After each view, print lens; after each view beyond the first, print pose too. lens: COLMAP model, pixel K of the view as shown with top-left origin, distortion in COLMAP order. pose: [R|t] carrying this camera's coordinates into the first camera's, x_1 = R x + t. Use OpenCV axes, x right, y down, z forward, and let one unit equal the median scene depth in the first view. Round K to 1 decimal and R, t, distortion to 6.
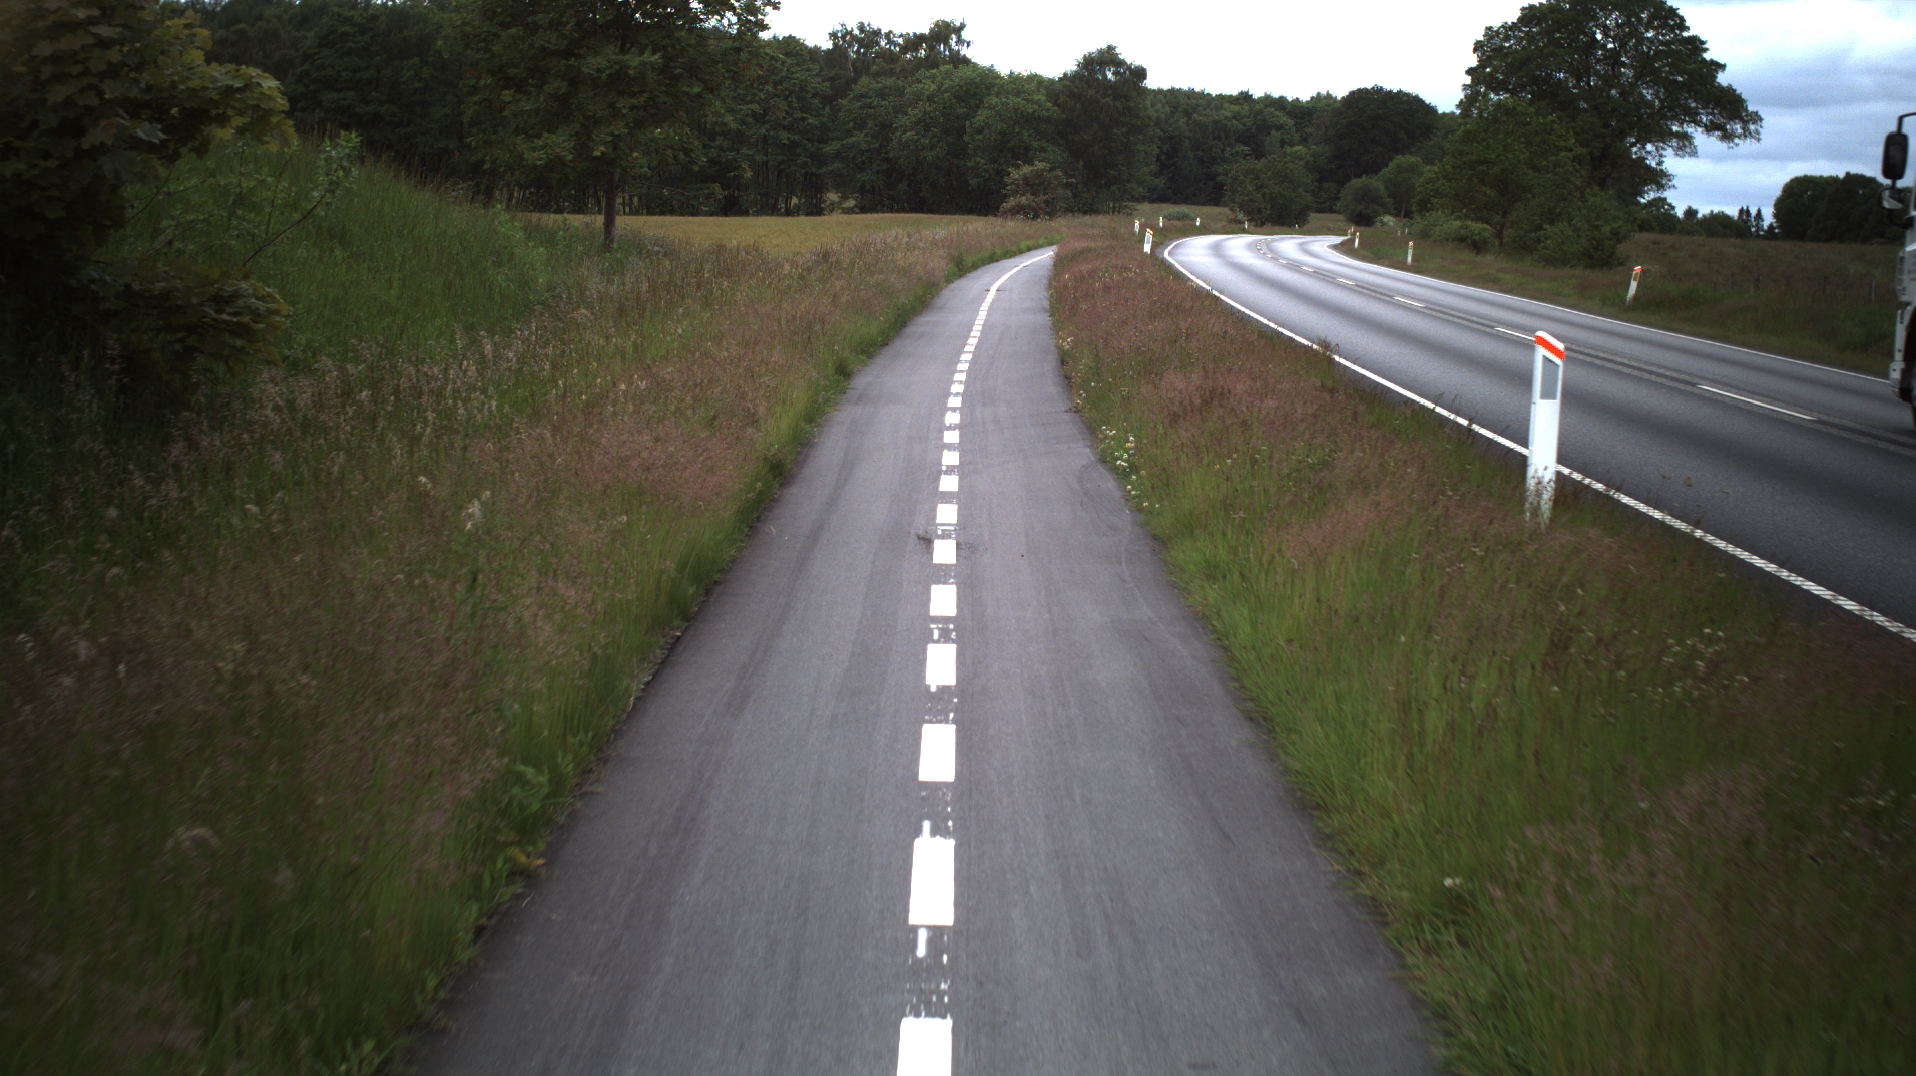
lens RADIAL K [[3992.4, 0, 951.1], [0, 3992.4, 522.8], [0, 0, 1]] dist [-0.282295, 0.000000]
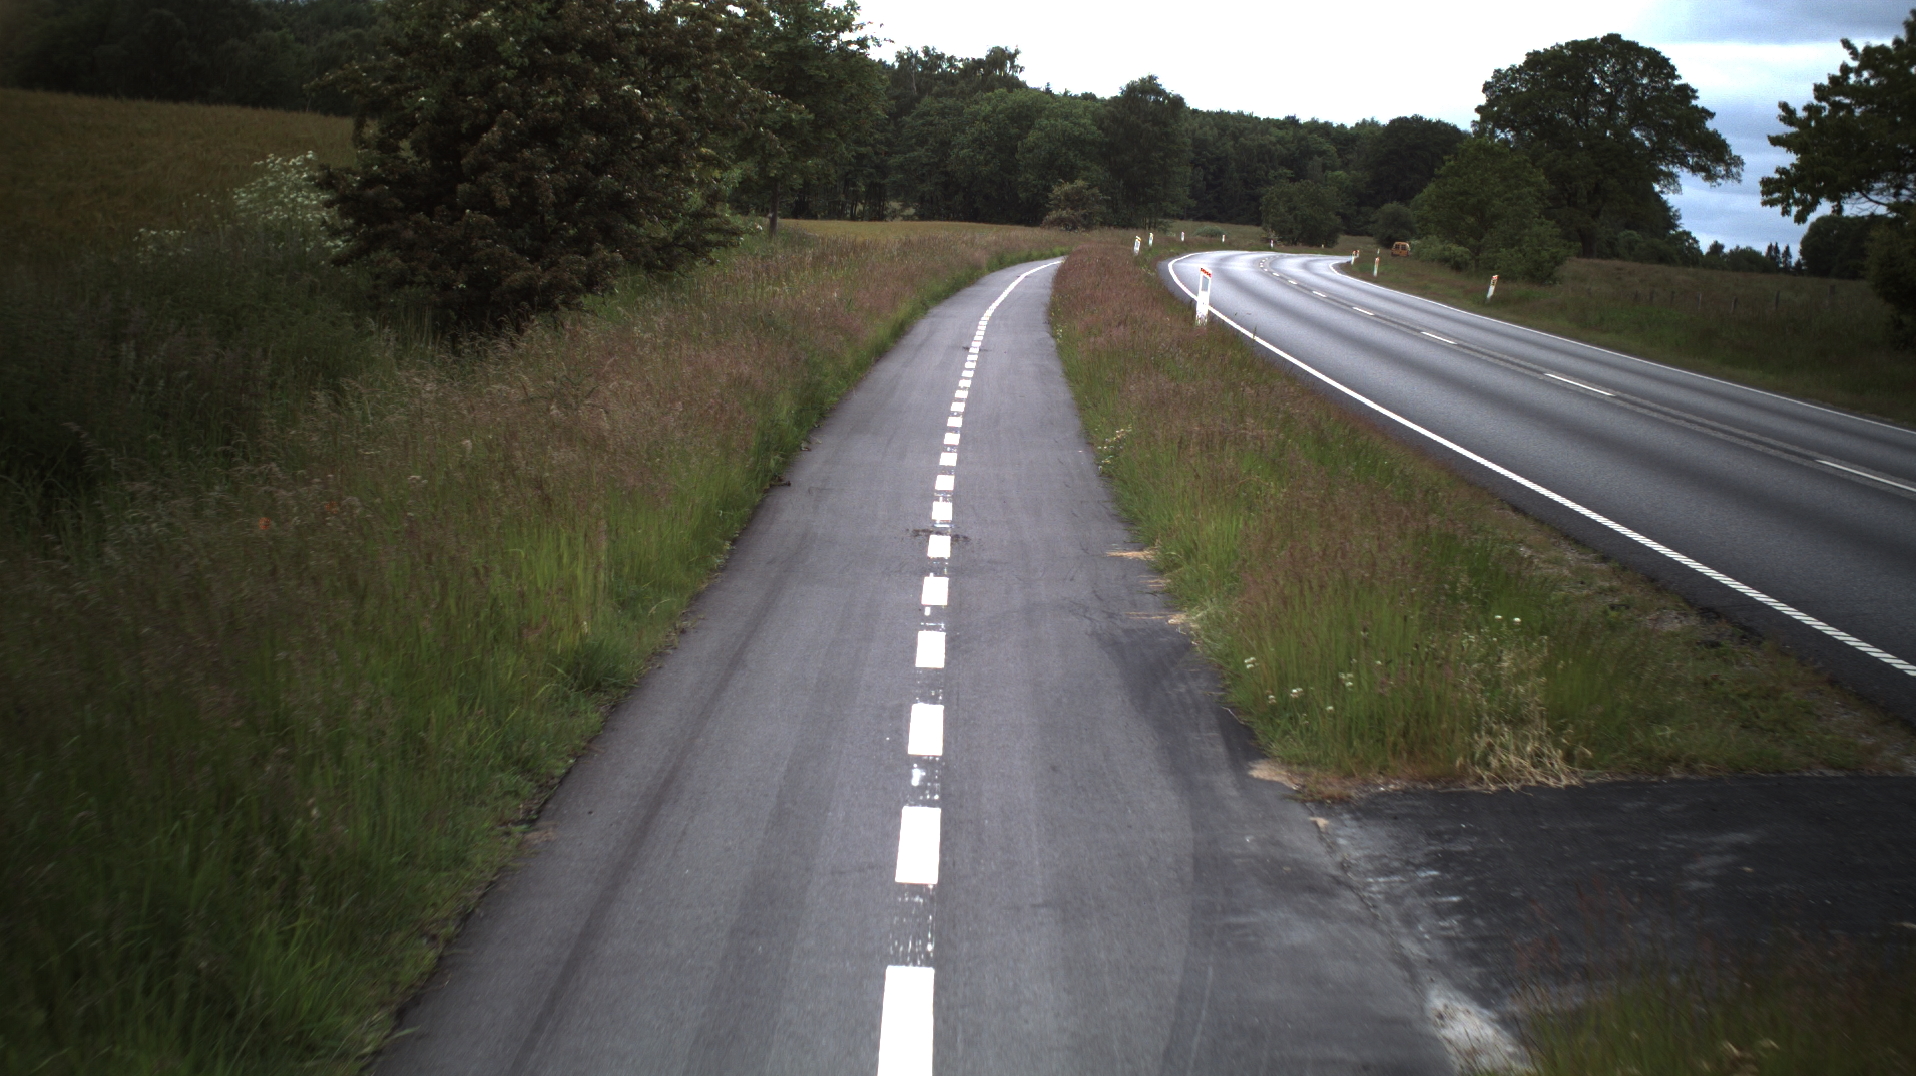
lens RADIAL K [[3992.4, 0, 949.9], [0, 3992.4, 503.9], [0, 0, 1]] dist [-0.282295, 0.000000]
pose [[0.999367, 0.033643, -0.011548, 0.001010], [-0.033728, 0.999404, -0.007302, 0.008084], [0.011296, 0.007687, 0.999907, -0.098890]]
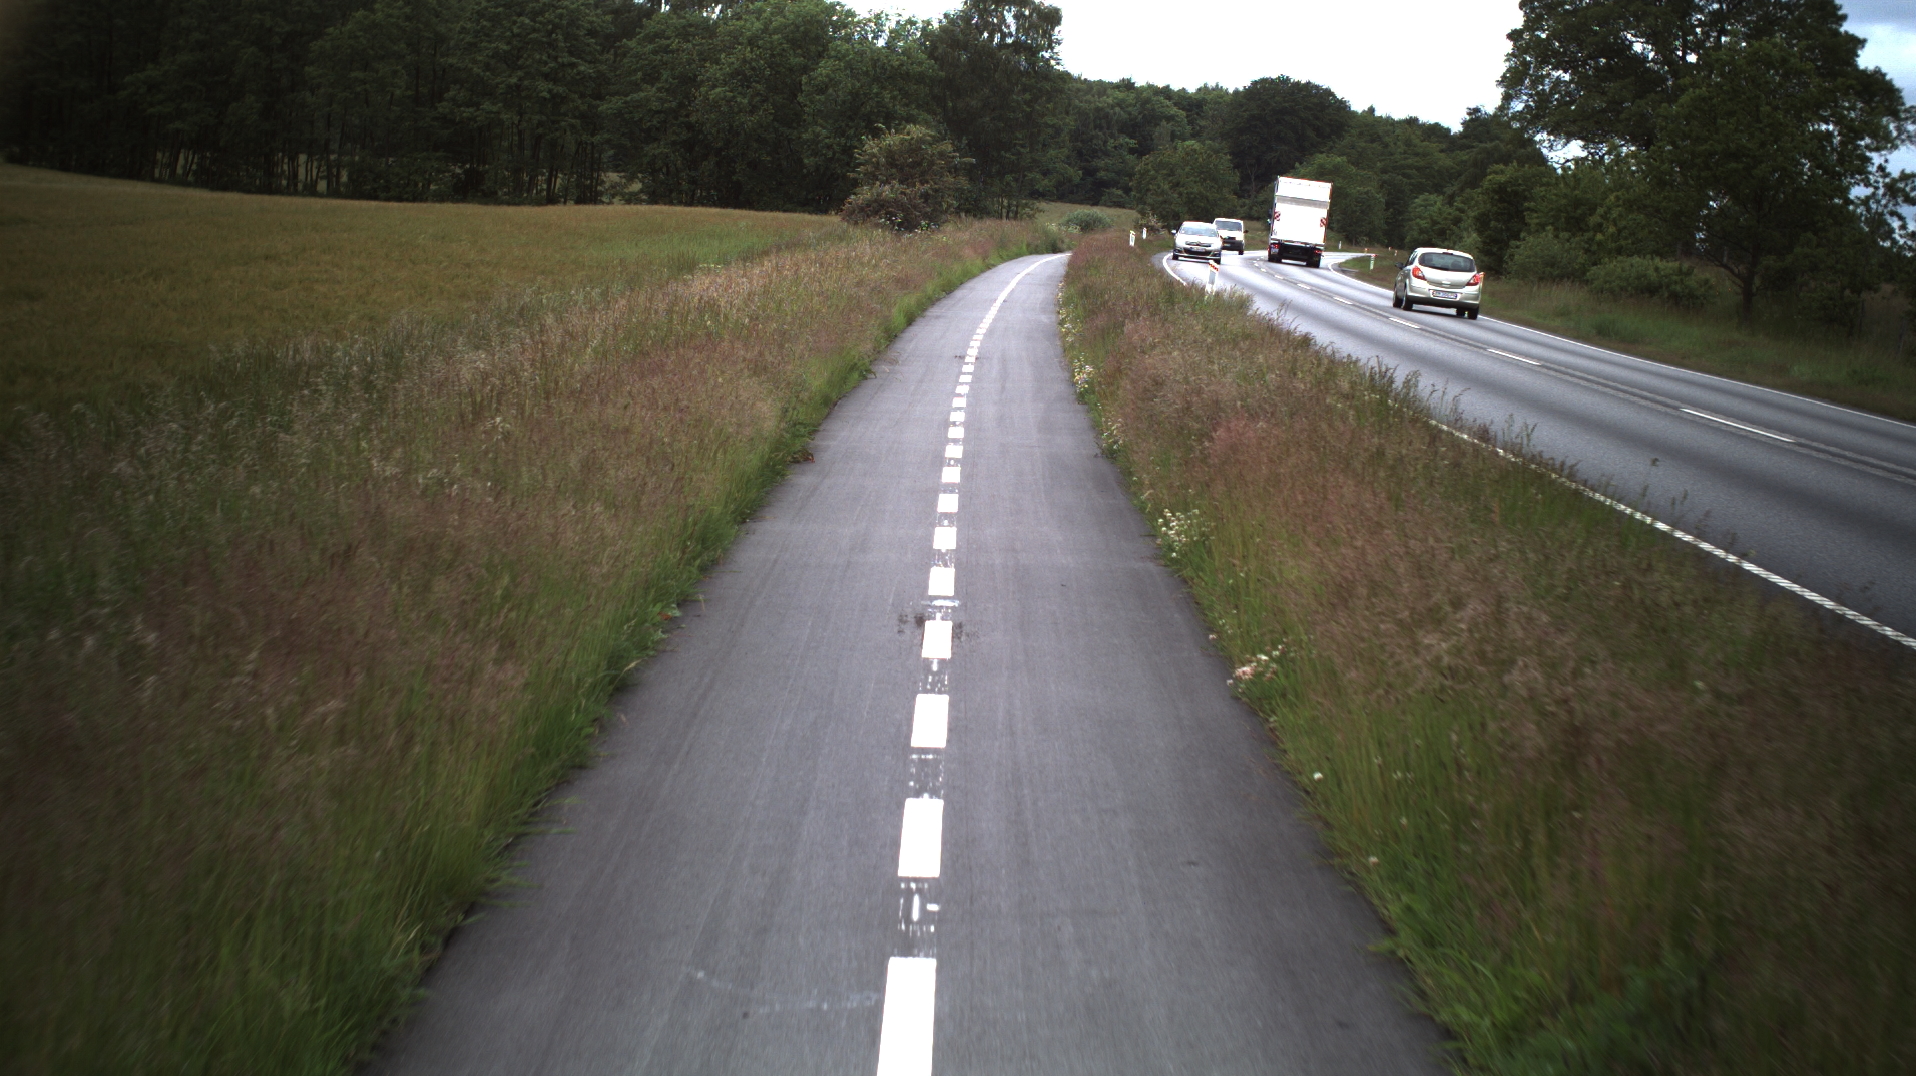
lens RADIAL K [[3992.4, 0, 958.3], [0, 3992.4, 552.6], [0, 0, 1]] dist [-0.282295, 0.000000]
pose [[0.998496, 0.034464, 0.042630, 0.004132], [-0.034882, 0.999350, 0.009105, -0.024159], [-0.042288, -0.010578, 0.999049, 0.297397]]
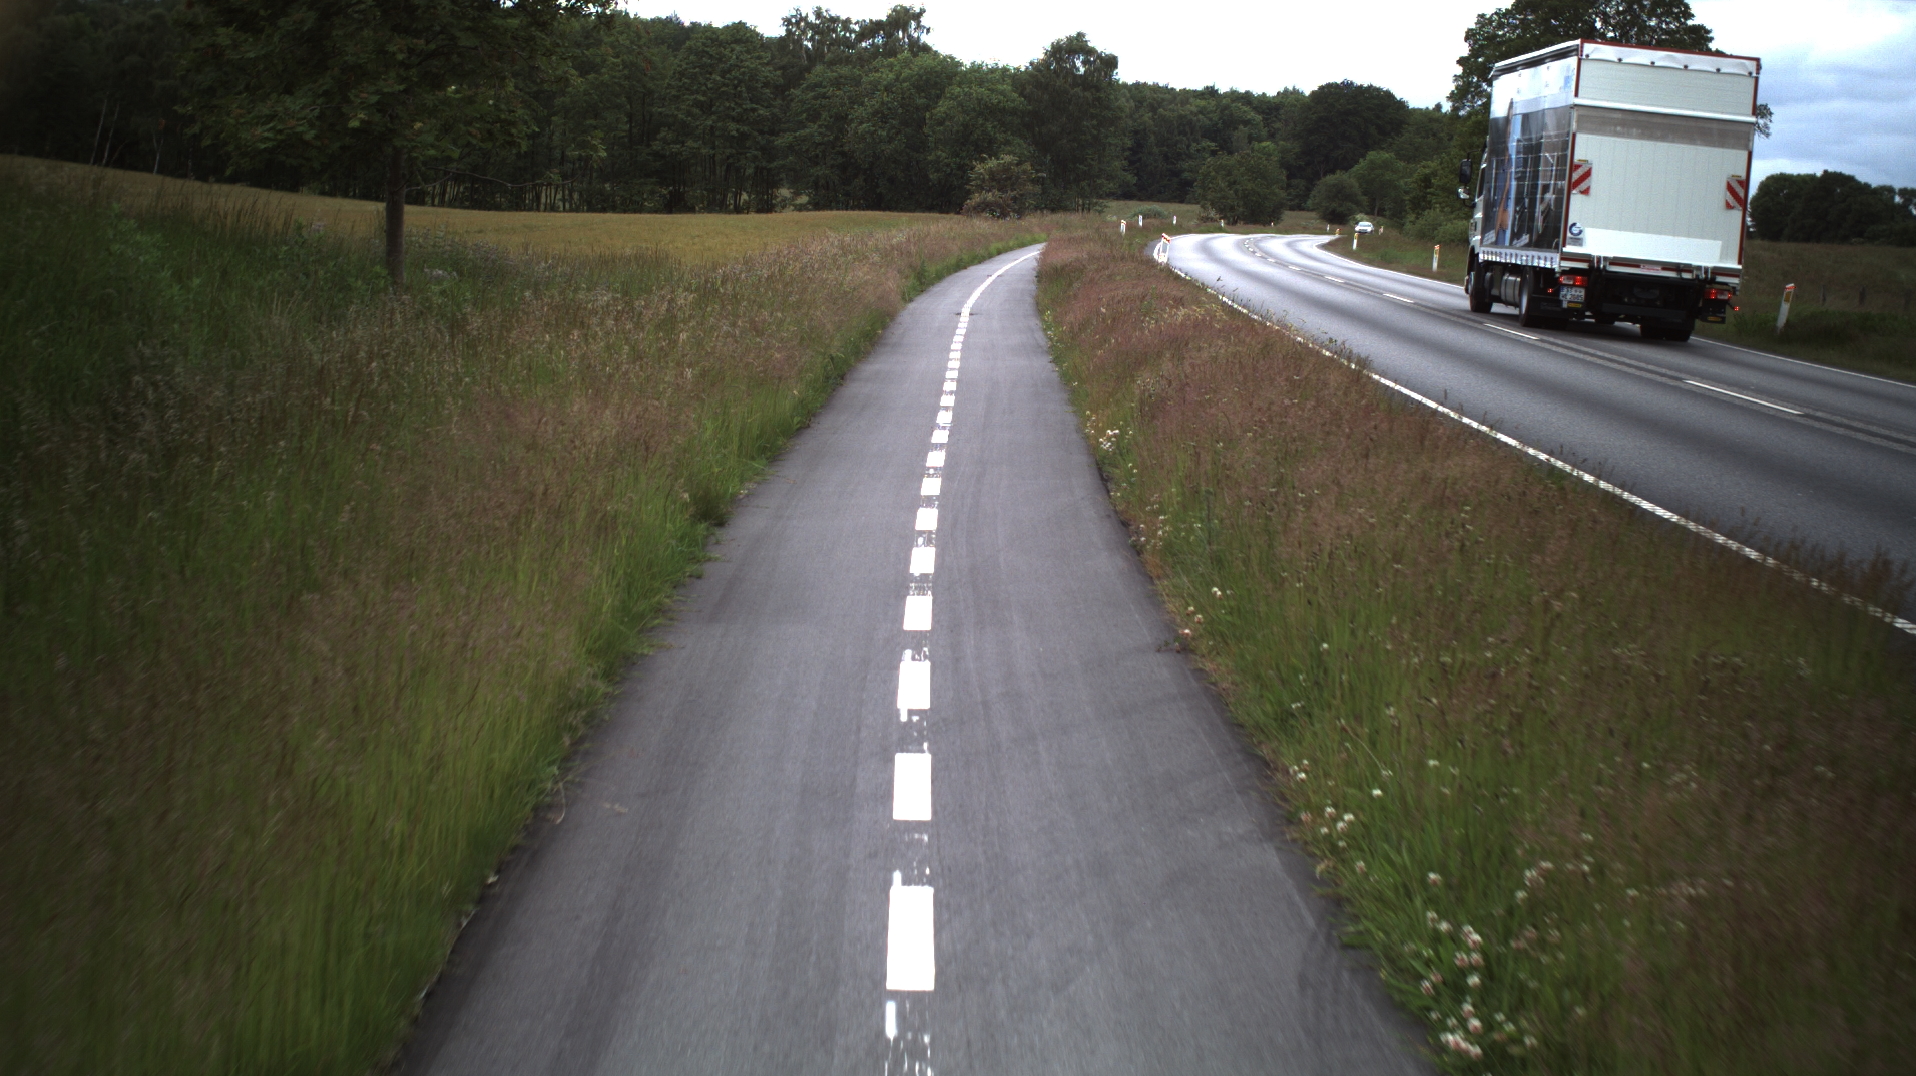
lens RADIAL K [[3992.4, 0, 957.5], [0, 3992.4, 537.6], [0, 0, 1]] dist [-0.282295, 0.000000]
pose [[0.999926, 0.001776, 0.012071, -0.000026], [-0.001831, 0.999988, 0.004605, -0.004797], [-0.012063, -0.004627, 0.999917, 0.059471]]
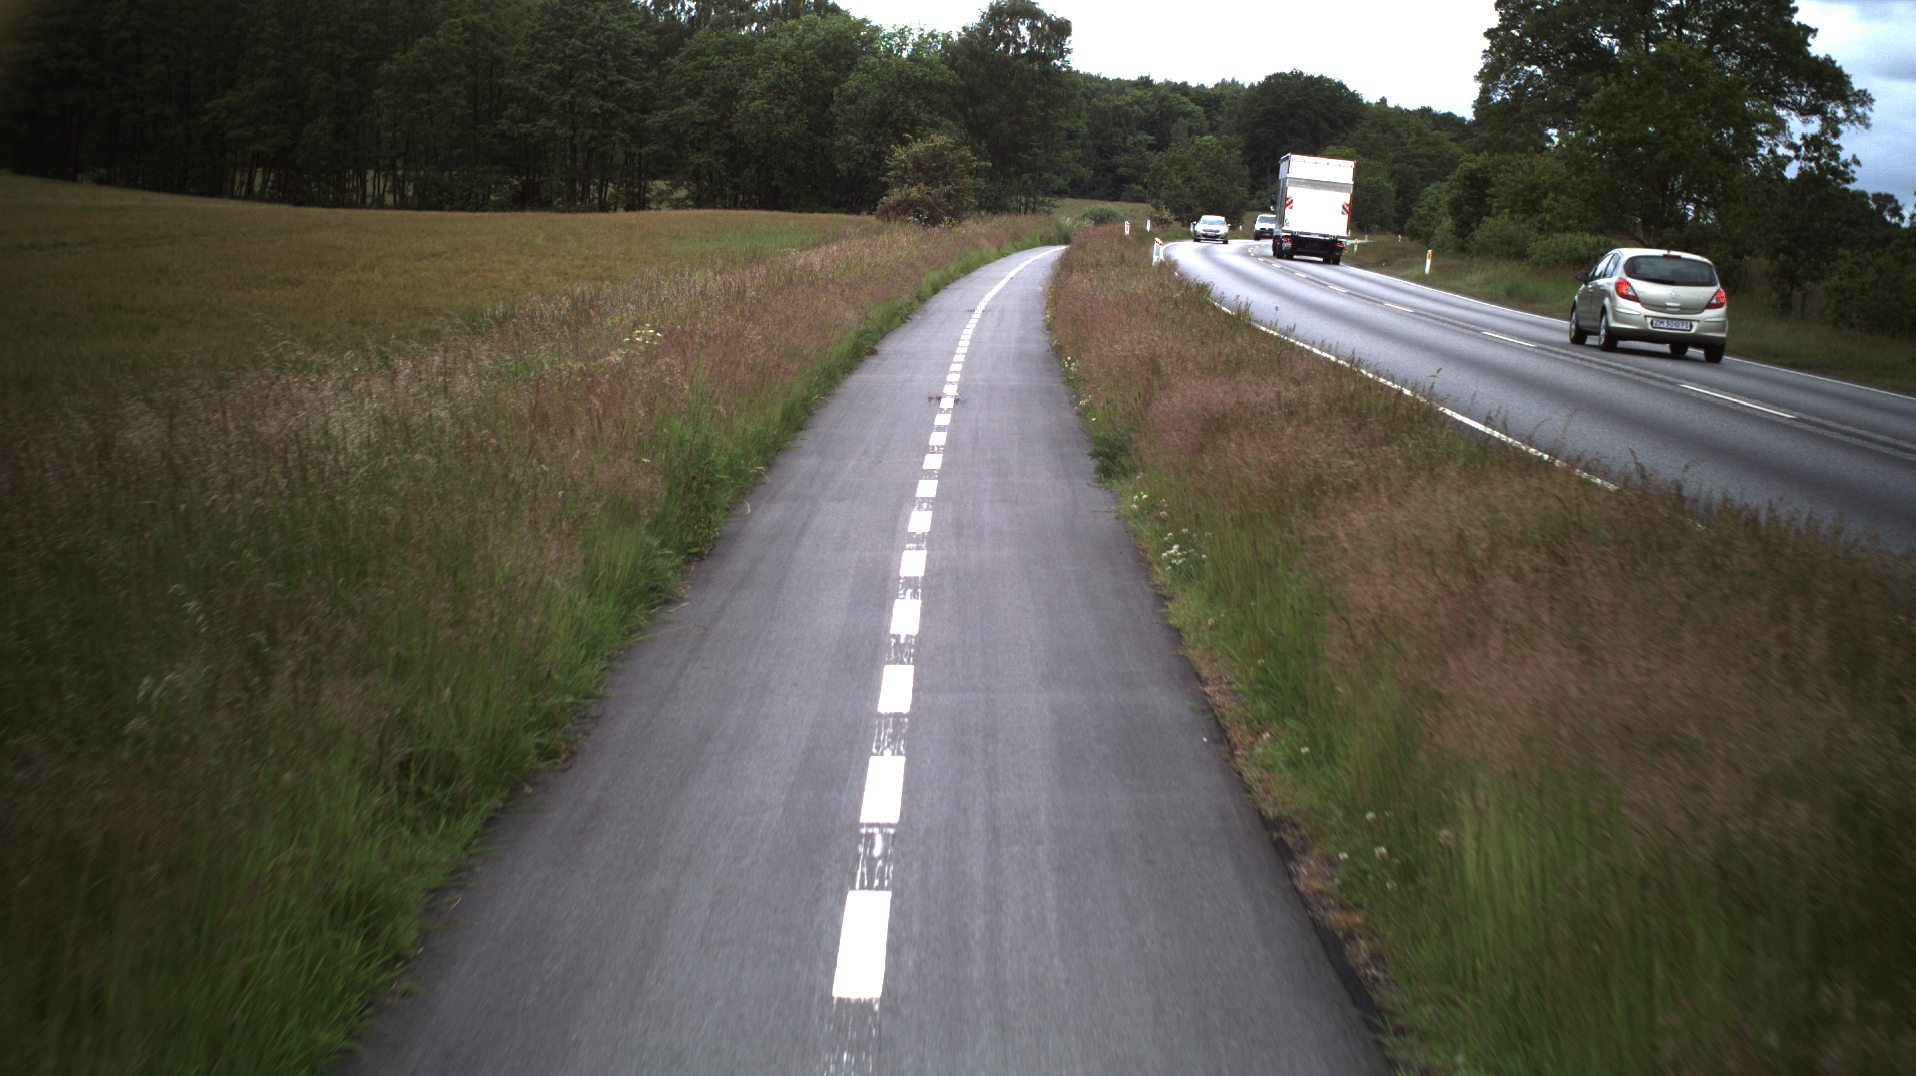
lens RADIAL K [[3992.4, 0, 967.9], [0, 3992.4, 541.9], [0, 0, 1]] dist [-0.282295, 0.000000]
pose [[0.999283, 0.010887, 0.036258, 0.002702], [-0.011139, 0.999915, 0.006762, -0.019377], [-0.036181, -0.007161, 0.999320, 0.237881]]
